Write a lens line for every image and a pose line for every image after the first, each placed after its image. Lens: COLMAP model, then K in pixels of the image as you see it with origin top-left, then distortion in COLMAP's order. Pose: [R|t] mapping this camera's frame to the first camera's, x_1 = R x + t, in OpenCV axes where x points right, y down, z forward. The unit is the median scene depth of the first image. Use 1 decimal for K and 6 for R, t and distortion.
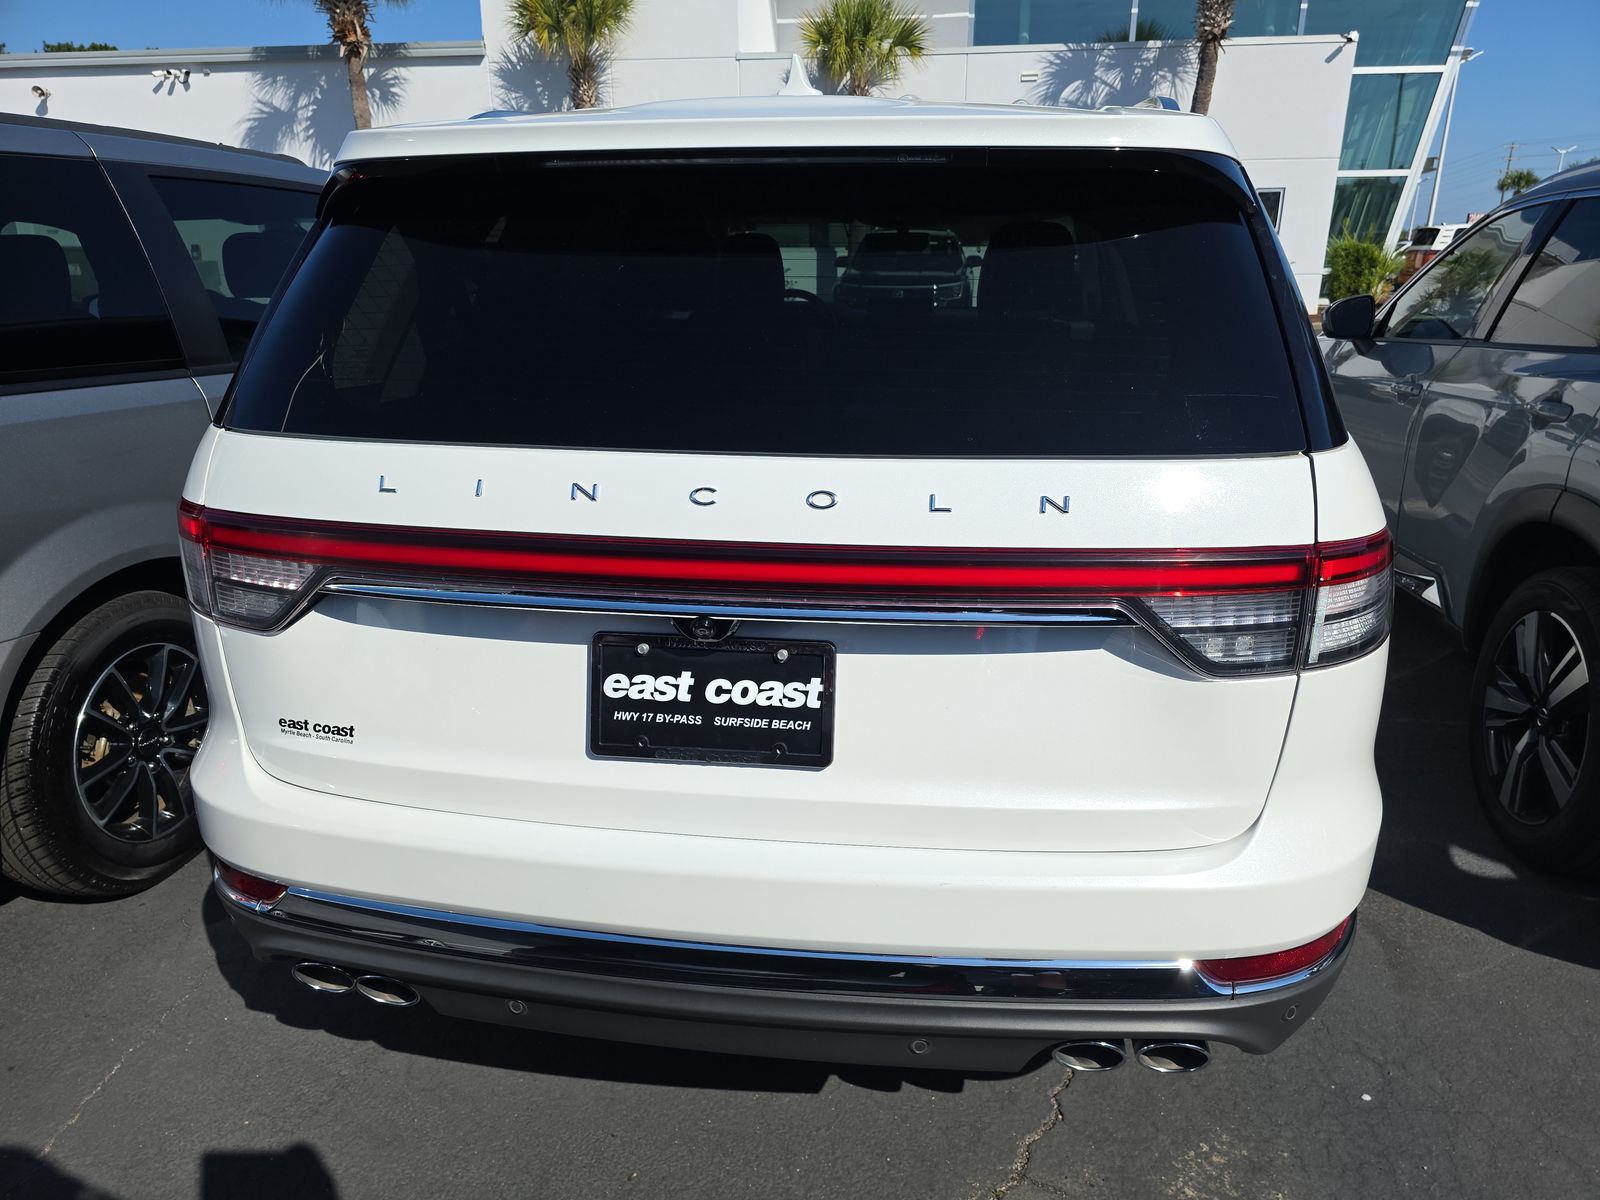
lens RADIAL K [[1057.8, 0, 800.0], [0, 1057.8, 600.0], [0, 0, 1]] dist [0.070493, -0.063316]
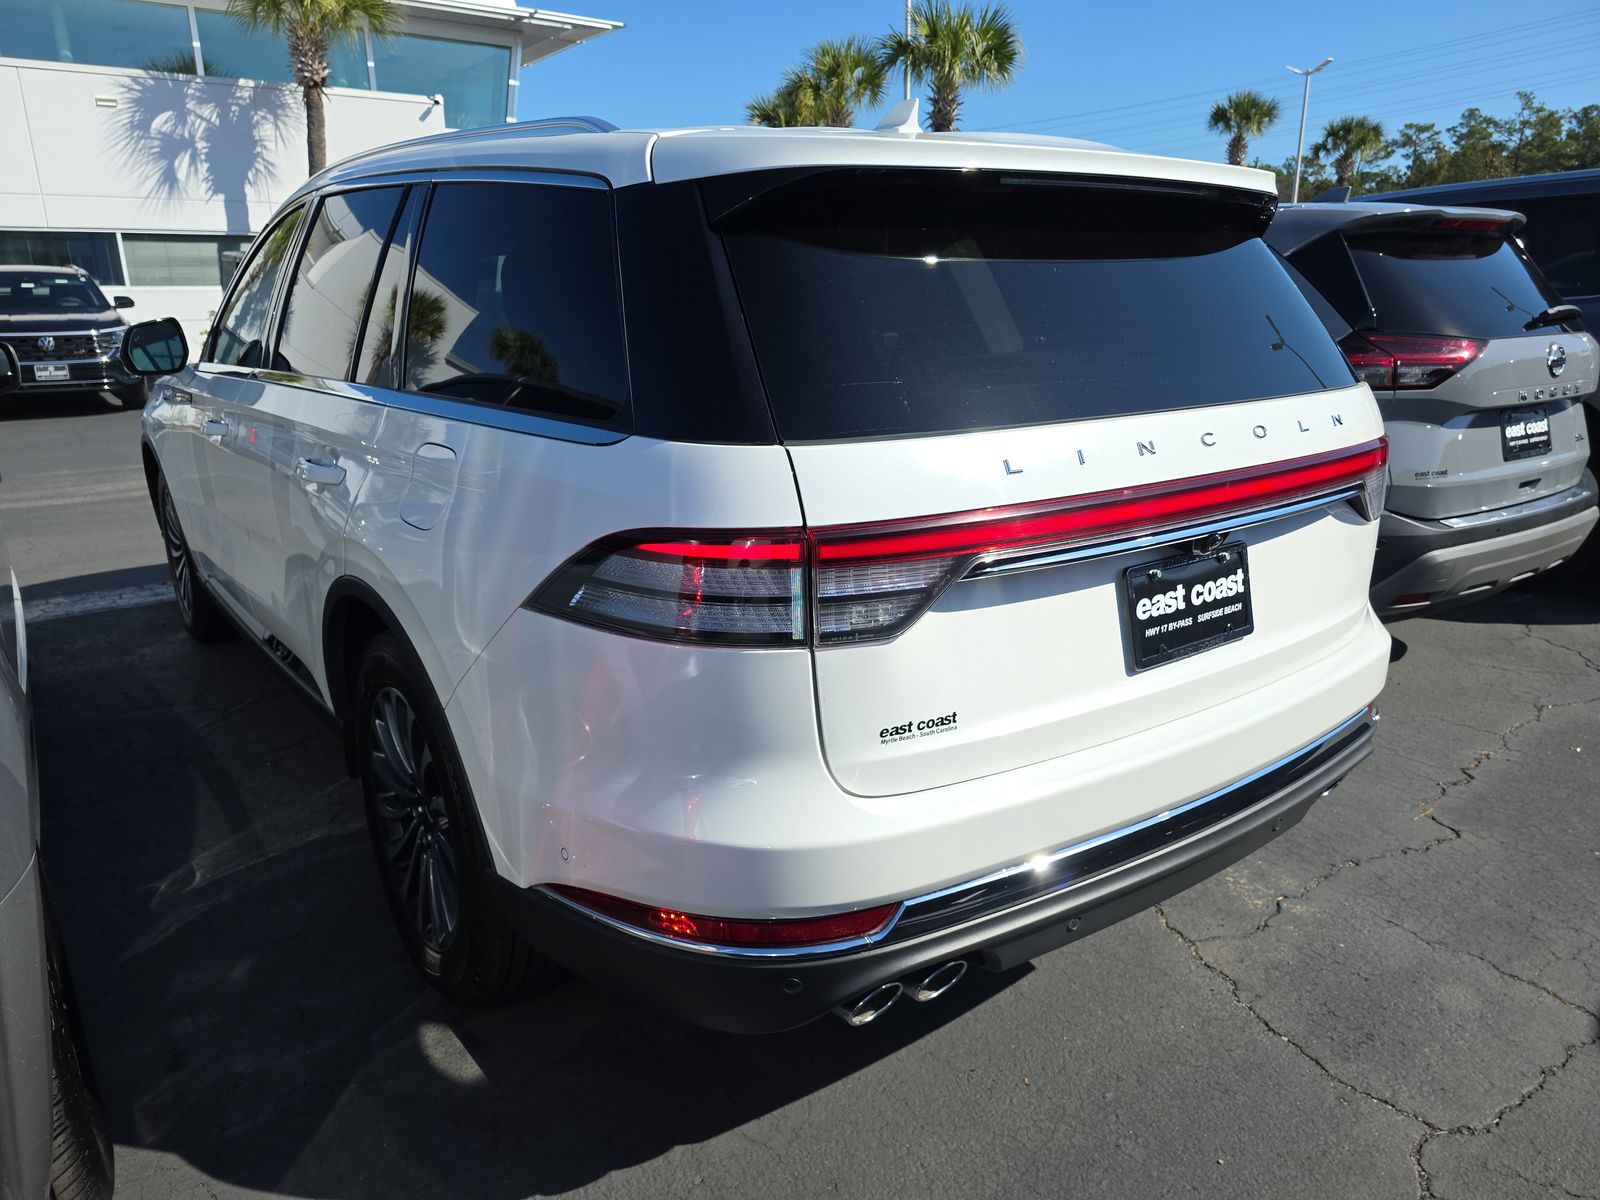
lens RADIAL K [[1066.8, 0, 800.0], [0, 1066.8, 600.0], [0, 0, 1]] dist [0.010738, 0.001052]
pose [[0.734316, -0.195804, 0.649954, -1.152048], [0.219524, 0.974542, 0.045571, -0.065462], [-0.642331, 0.109217, 0.758606, 0.298406]]
